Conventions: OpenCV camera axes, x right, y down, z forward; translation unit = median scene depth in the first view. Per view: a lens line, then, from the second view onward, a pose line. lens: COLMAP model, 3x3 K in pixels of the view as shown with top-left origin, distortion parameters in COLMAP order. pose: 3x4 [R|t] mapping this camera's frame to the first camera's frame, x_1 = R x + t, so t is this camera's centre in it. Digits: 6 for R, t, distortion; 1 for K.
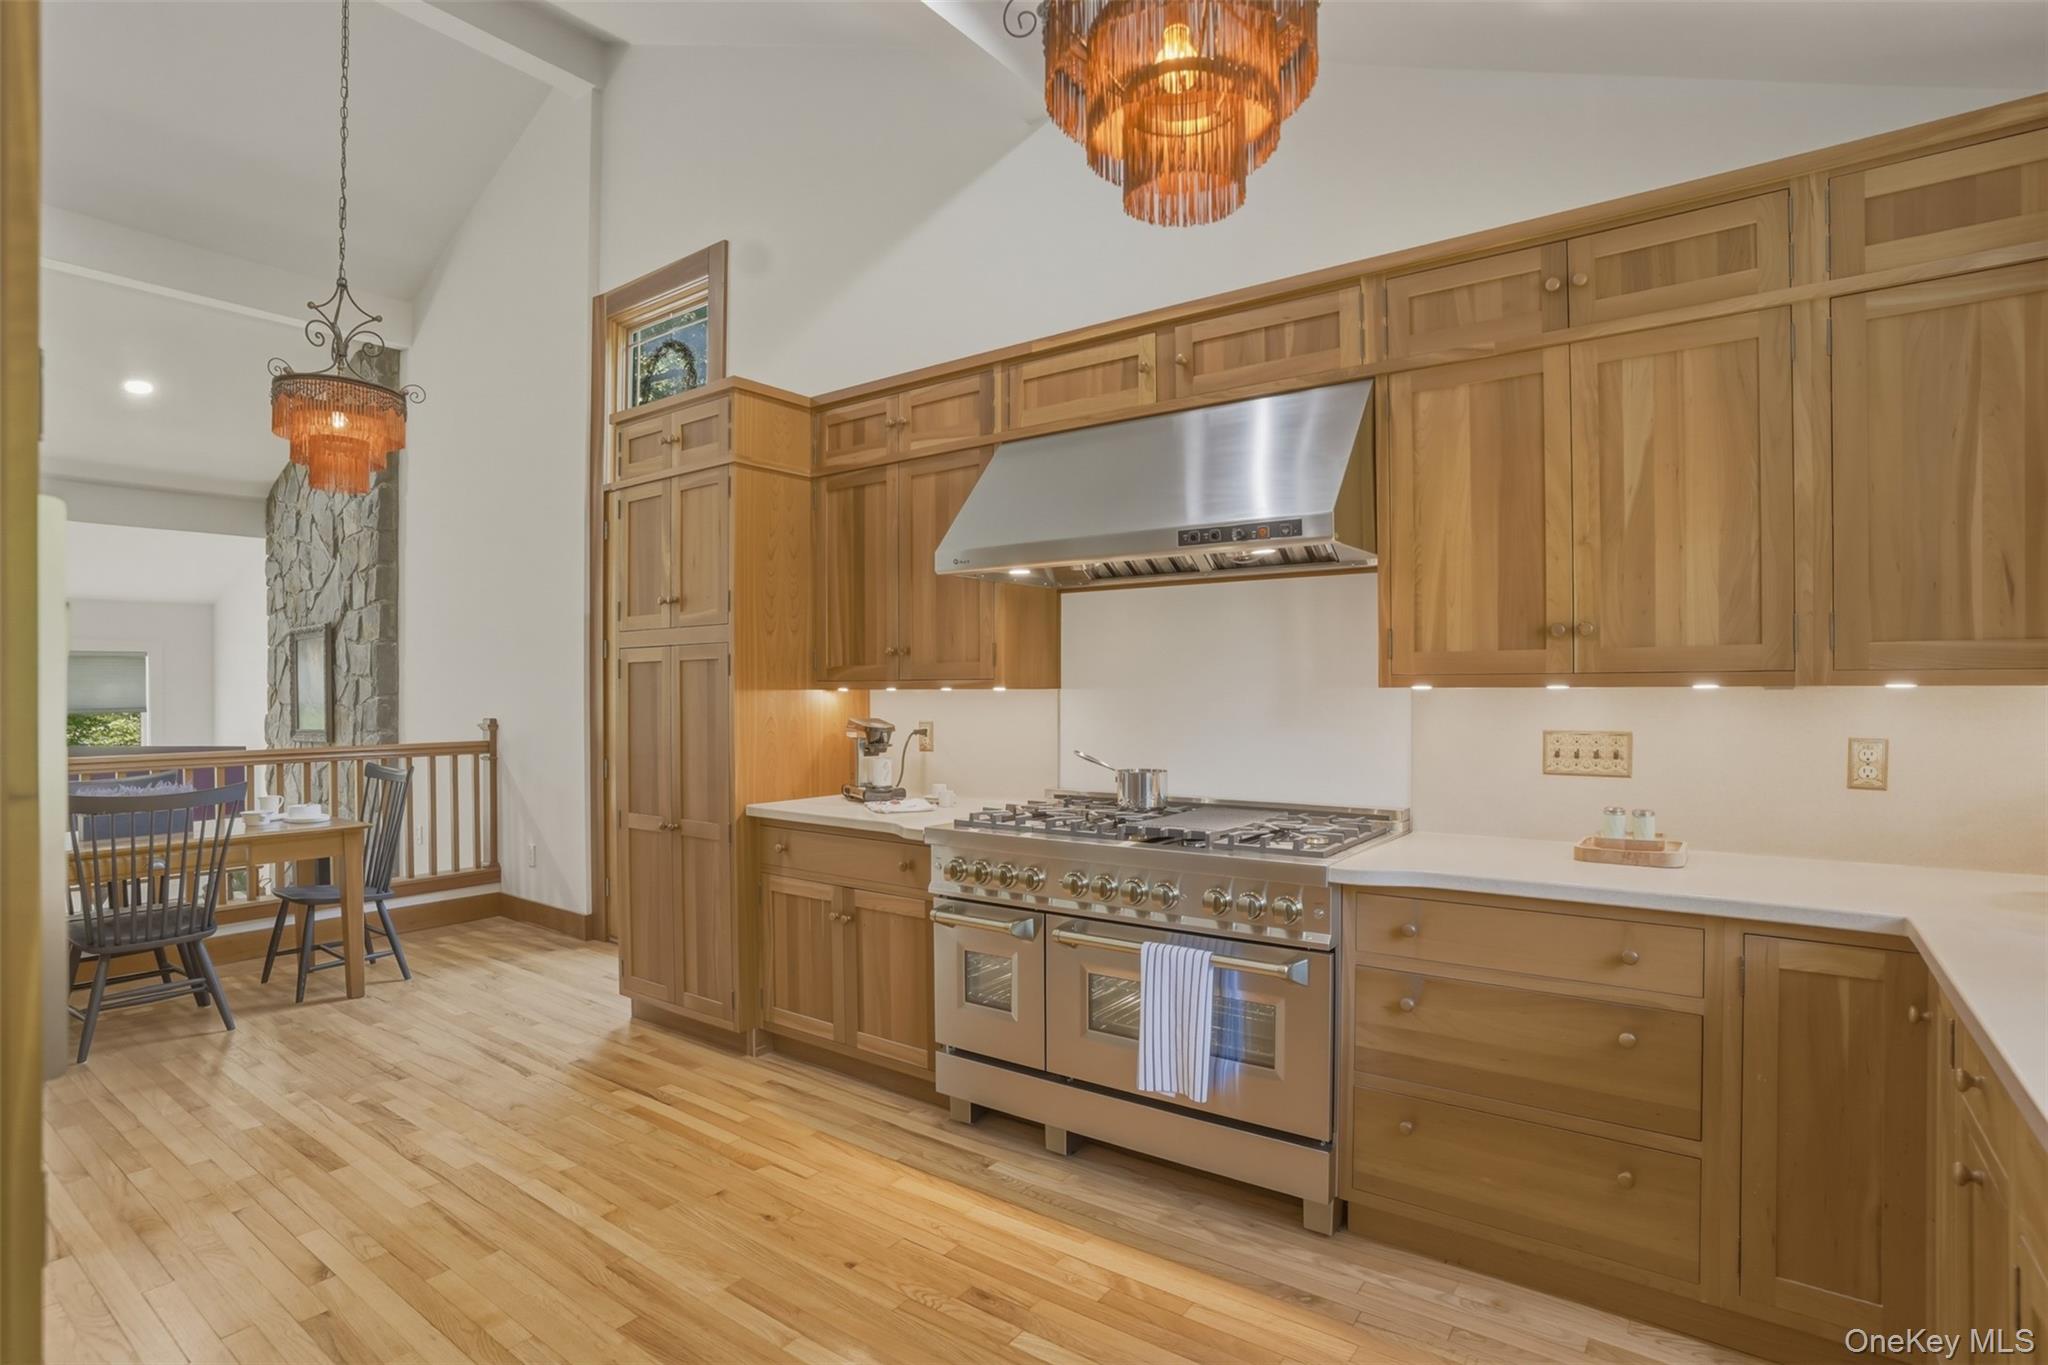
lens RADIAL K [[1023.8, 0, 1017.8], [0, 1023.8, 688.8], [0, 0, 1]] dist [-0.001959, -0.000106]
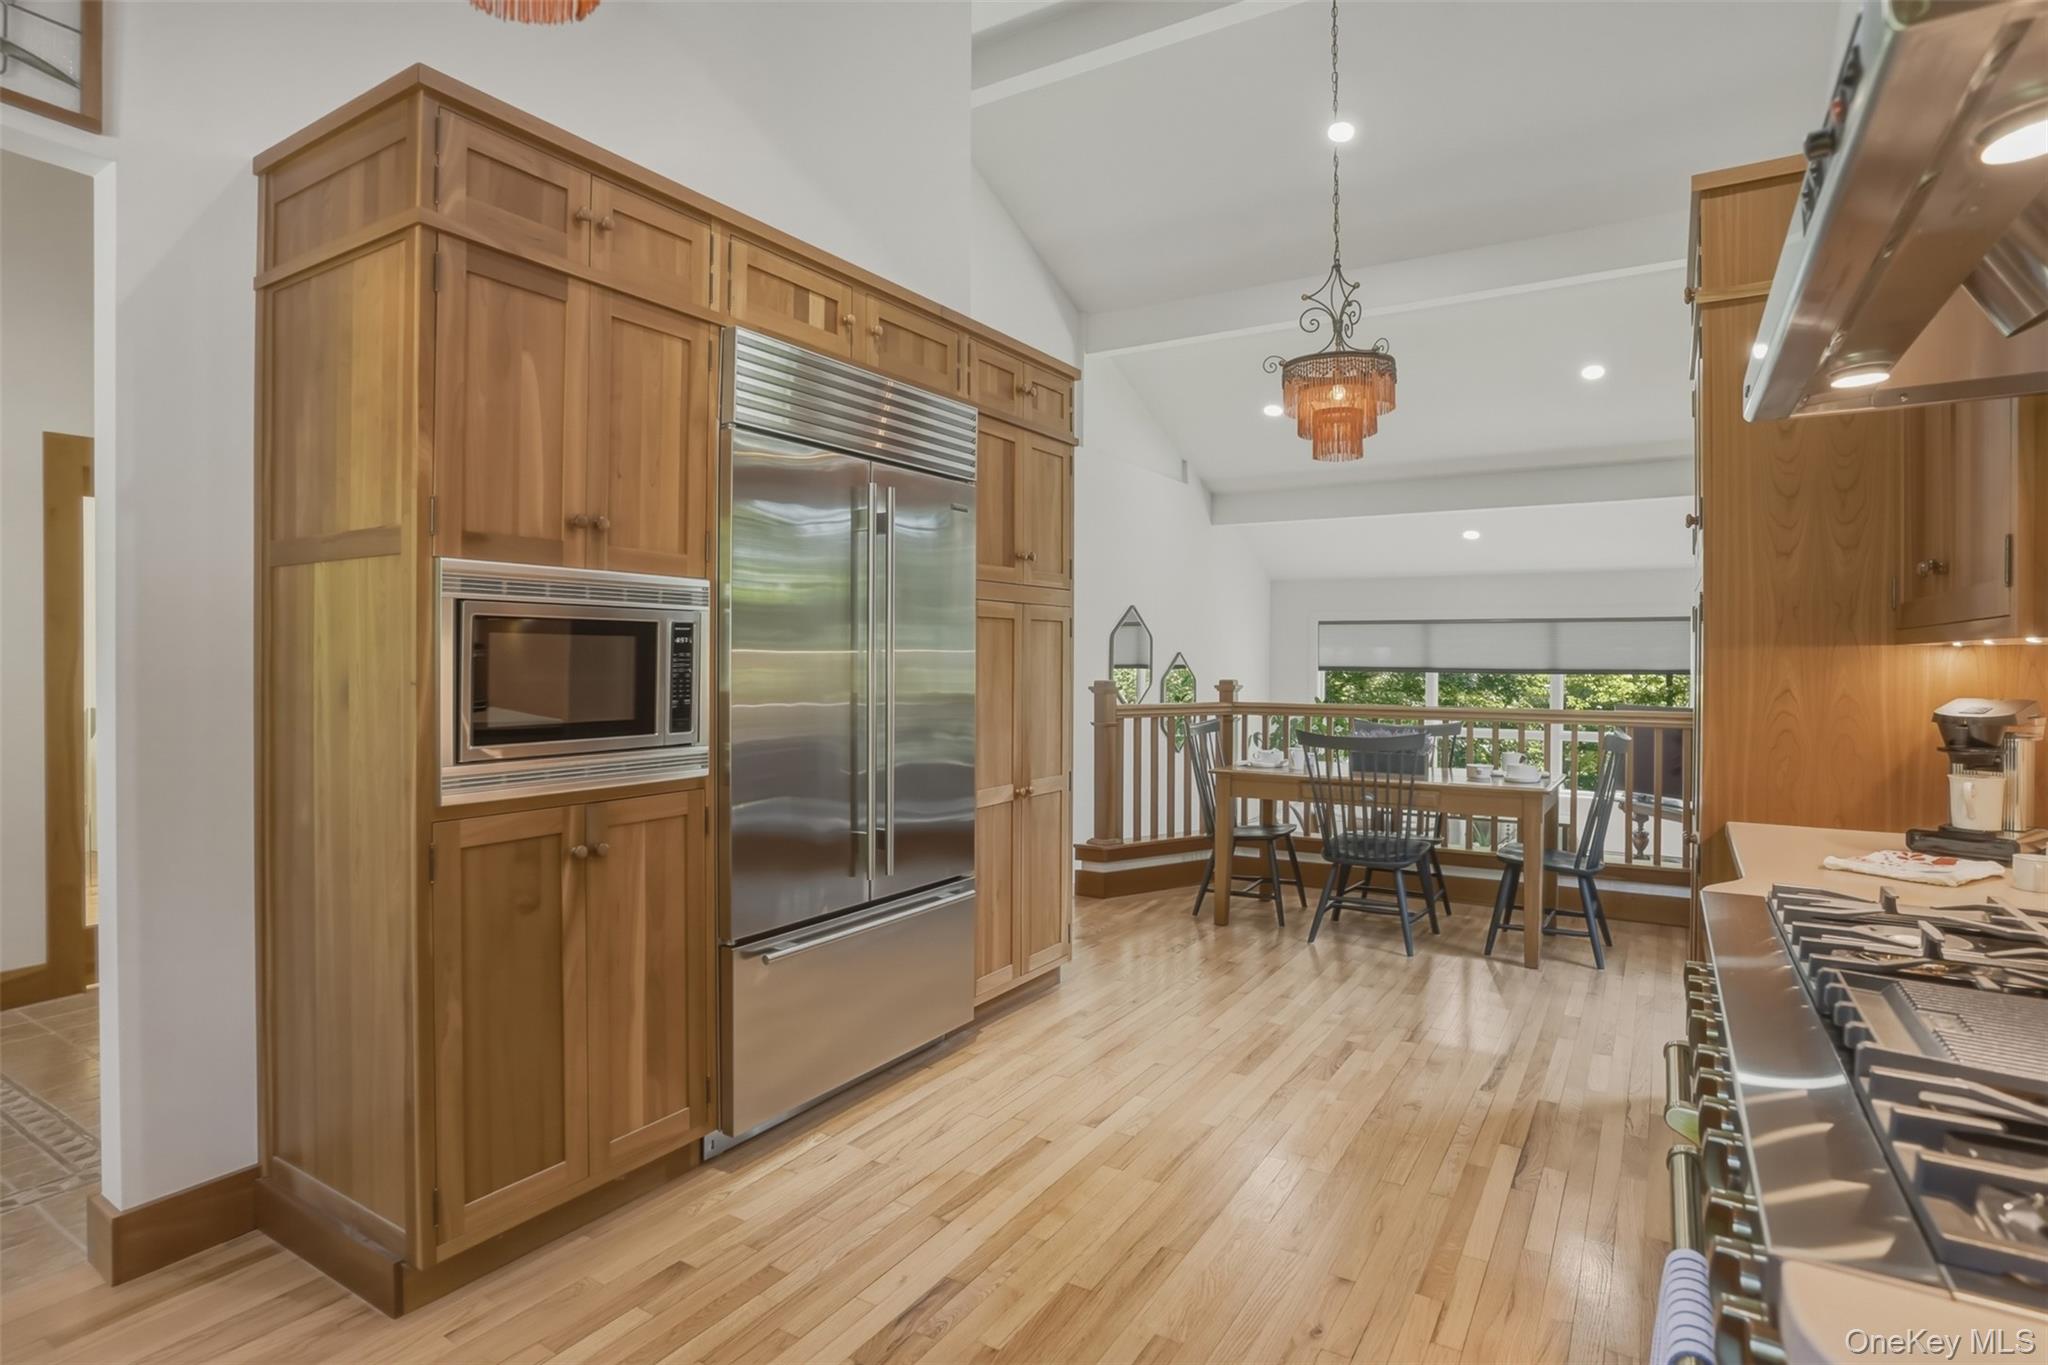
lens RADIAL K [[1083.2, 0, 1015.1], [0, 1083.2, 664.4], [0, 0, 1]] dist [-0.005280, -0.000008]
pose [[0.117884, 0.010798, -0.992969, 0.378944], [-0.004506, 0.999936, 0.010338, 0.008021], [0.993017, 0.003256, 0.117925, 0.487161]]
